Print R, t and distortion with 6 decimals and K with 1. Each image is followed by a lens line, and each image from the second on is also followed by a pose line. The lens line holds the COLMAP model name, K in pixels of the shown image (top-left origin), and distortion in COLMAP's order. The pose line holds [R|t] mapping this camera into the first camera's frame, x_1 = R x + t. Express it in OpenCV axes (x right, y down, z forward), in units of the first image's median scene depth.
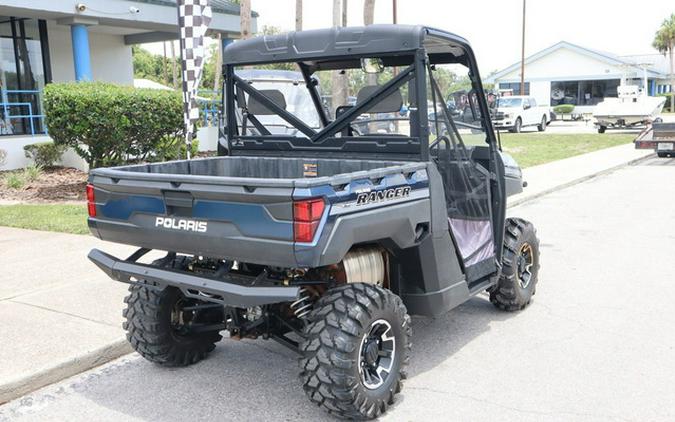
lens RADIAL K [[665.0, 0, 363.4], [0, 665.0, 266.9], [0, 0, 1]] dist [-0.022211, 0.016032]
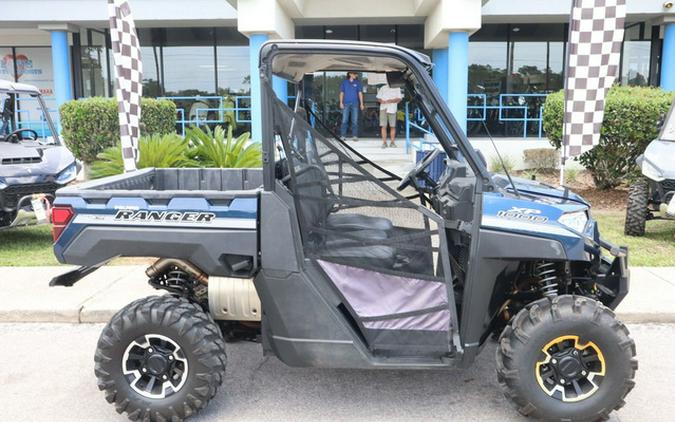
lens RADIAL K [[678.2, 0, 304.6], [0, 678.2, 209.9], [0, 0, 1]] dist [-0.011028, 0.004803]
pose [[0.532292, 0.140500, -0.834820, 0.960242], [-0.210468, 0.977132, 0.030254, -0.182400], [0.819980, 0.159599, 0.549691, 0.554484]]
